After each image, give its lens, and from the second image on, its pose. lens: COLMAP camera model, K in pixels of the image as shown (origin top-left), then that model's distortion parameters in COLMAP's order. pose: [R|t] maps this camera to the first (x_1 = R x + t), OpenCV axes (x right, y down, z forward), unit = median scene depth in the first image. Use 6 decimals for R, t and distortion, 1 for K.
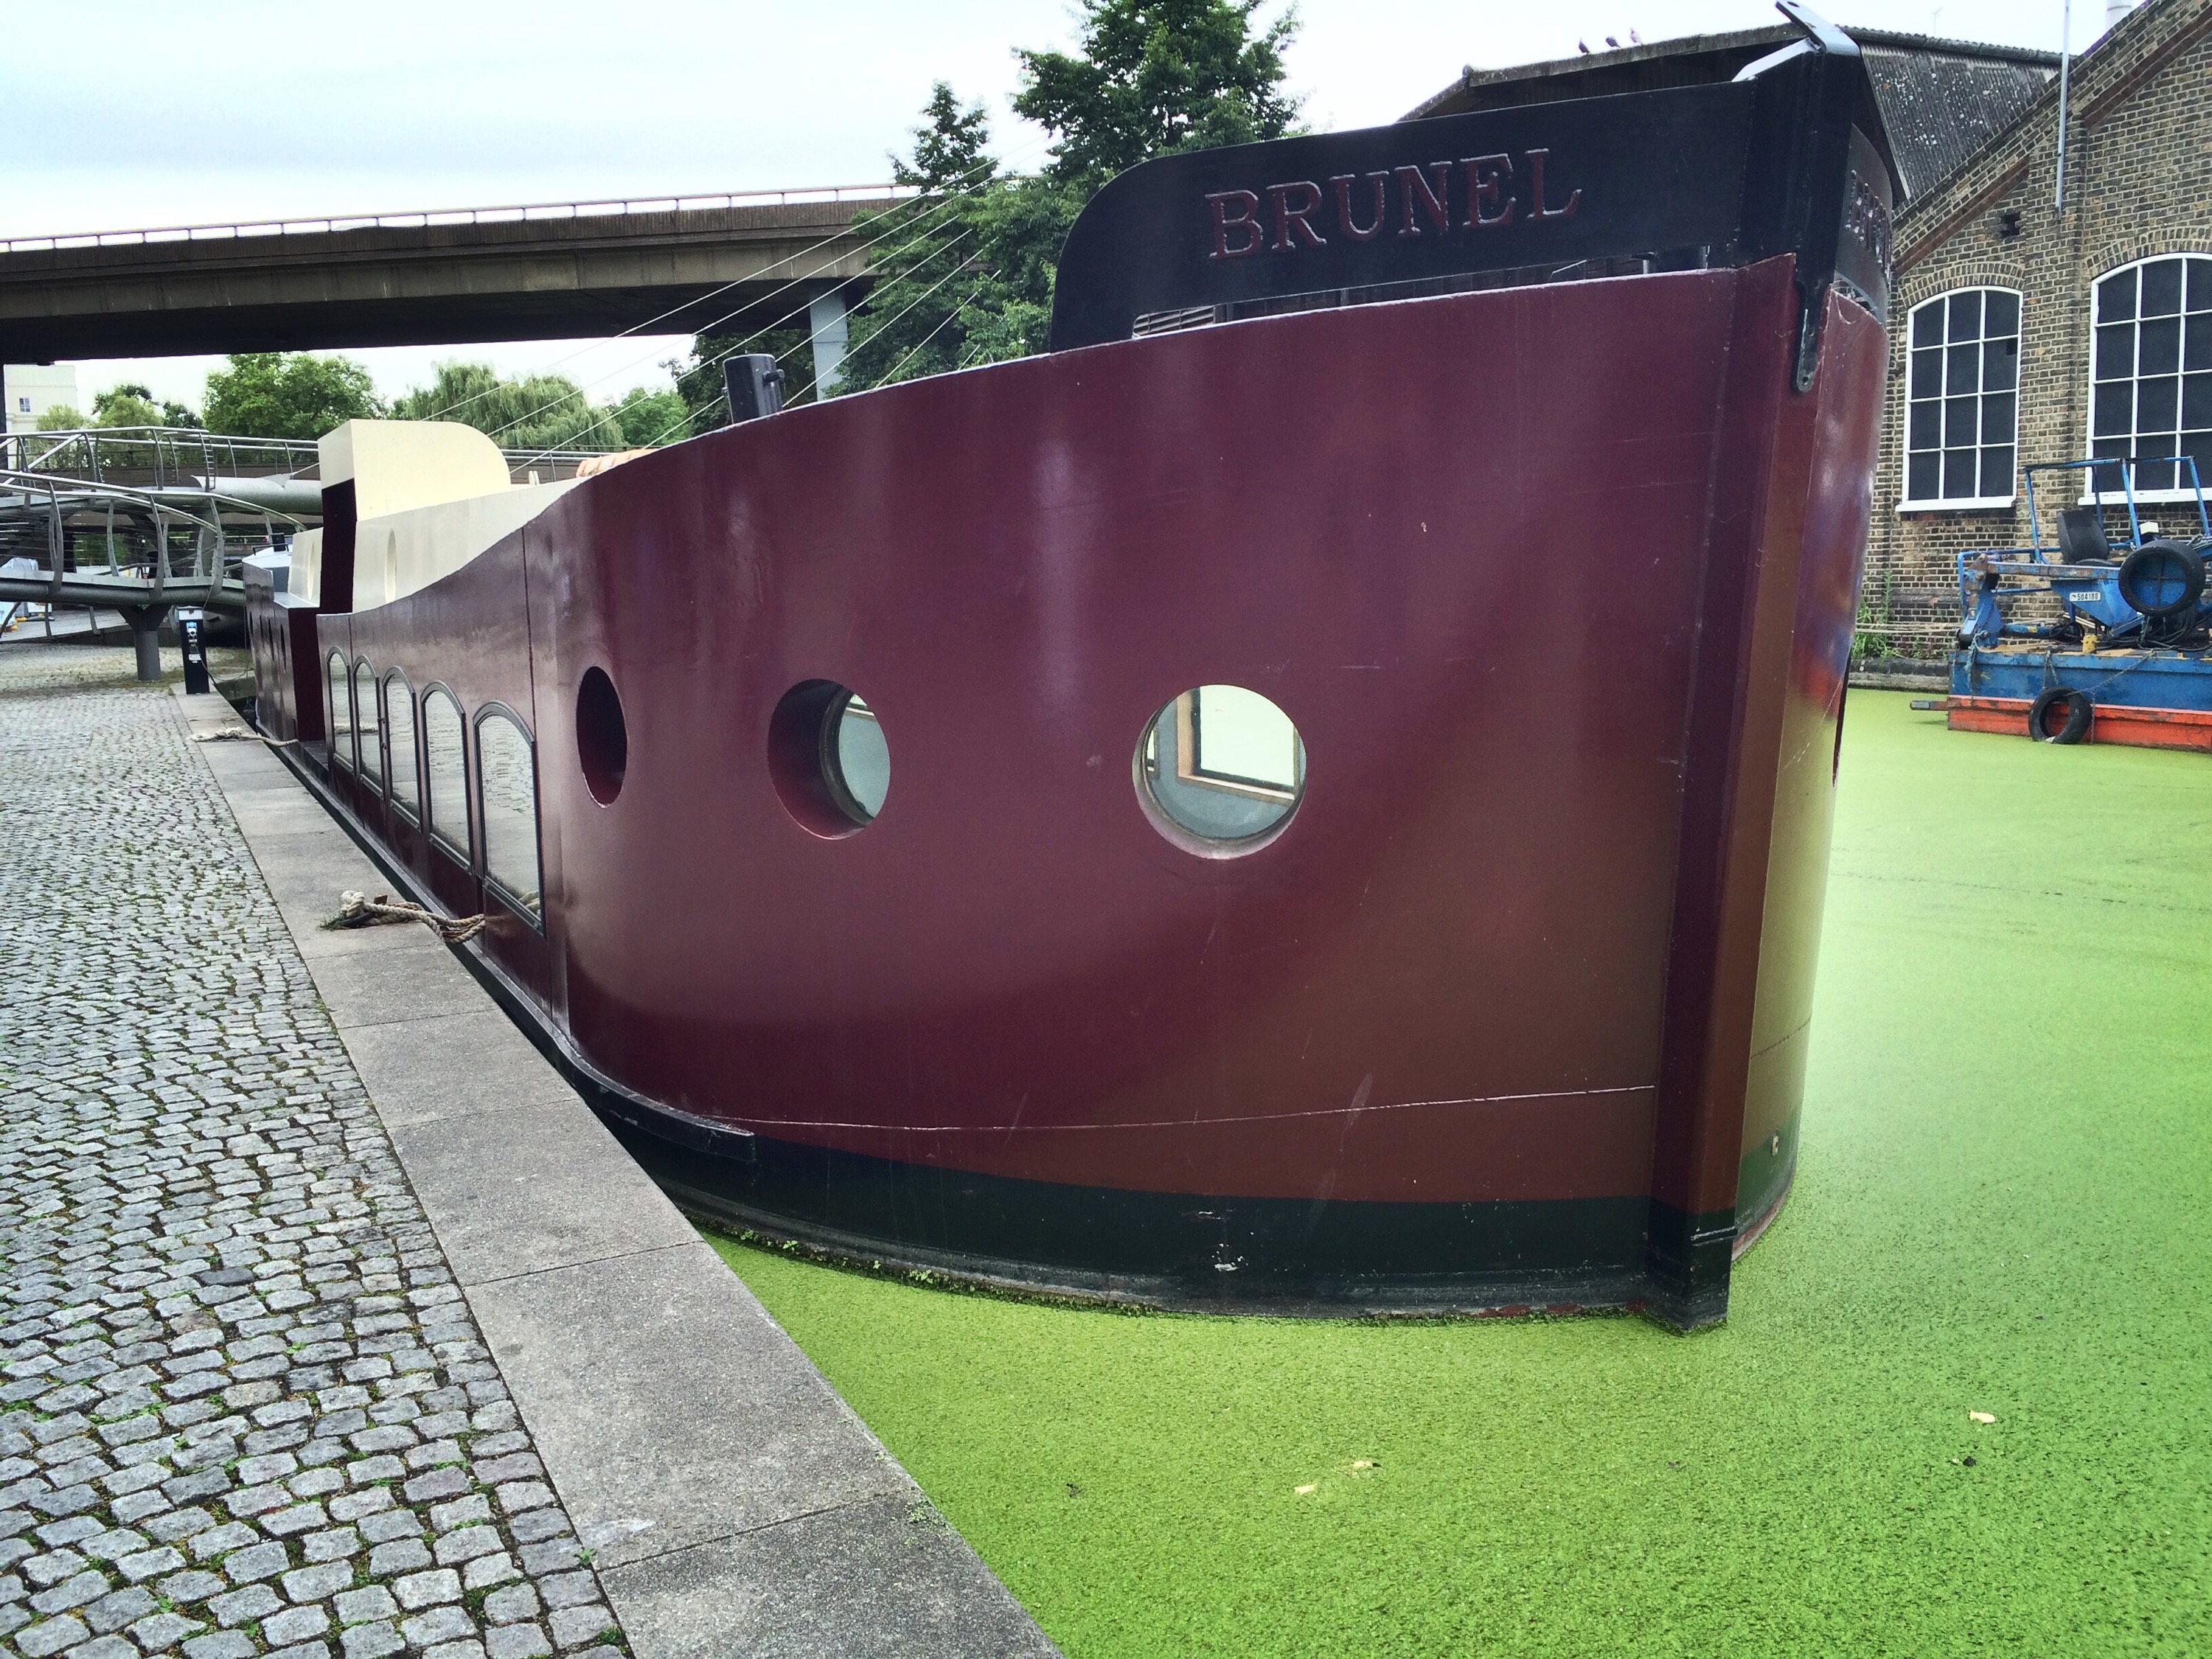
lens RADIAL K [[1775.9, 0, 1106.0], [0, 1775.9, 829.5], [0, 0, 1]] dist [0.034193, -0.058214]
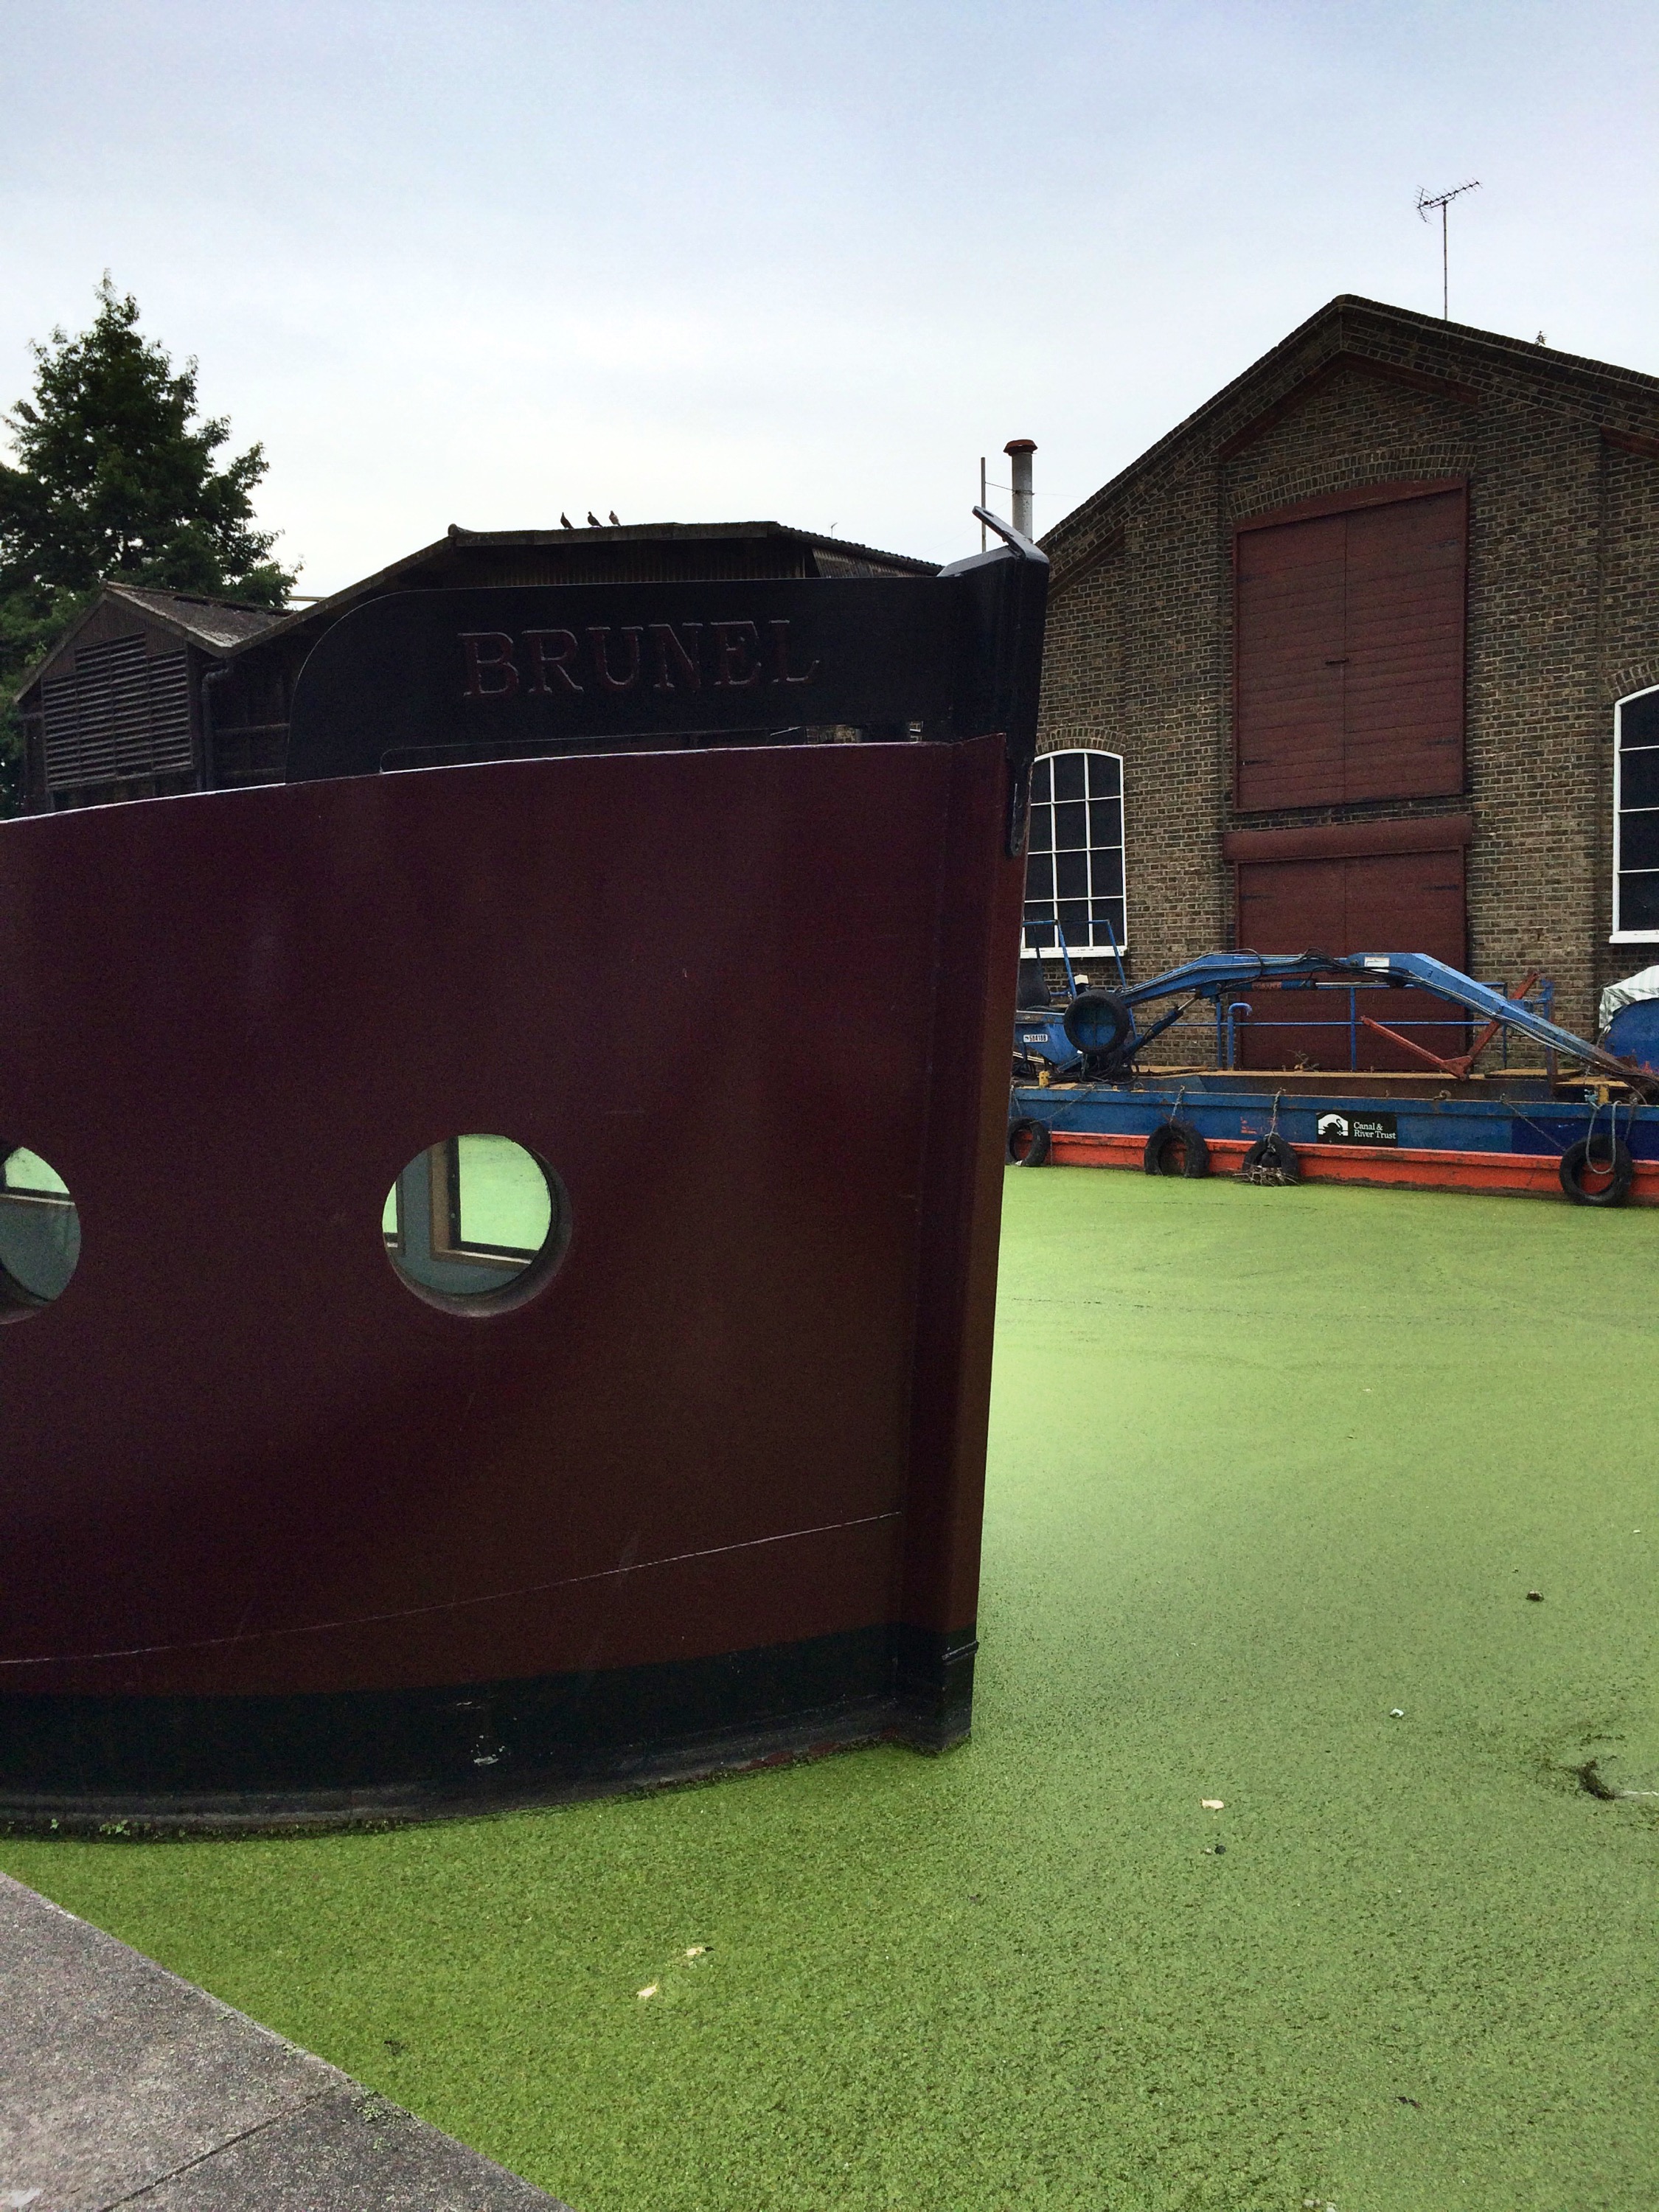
lens RADIAL K [[1775.9, 0, 829.5], [0, 1775.9, 1106.0], [0, 0, 1]] dist [0.034193, -0.058214]
pose [[0.918249, -0.014593, 0.395735, -0.123956], [0.050457, 0.995487, -0.080368, -0.008185], [-0.392777, 0.093766, 0.914841, 0.050039]]
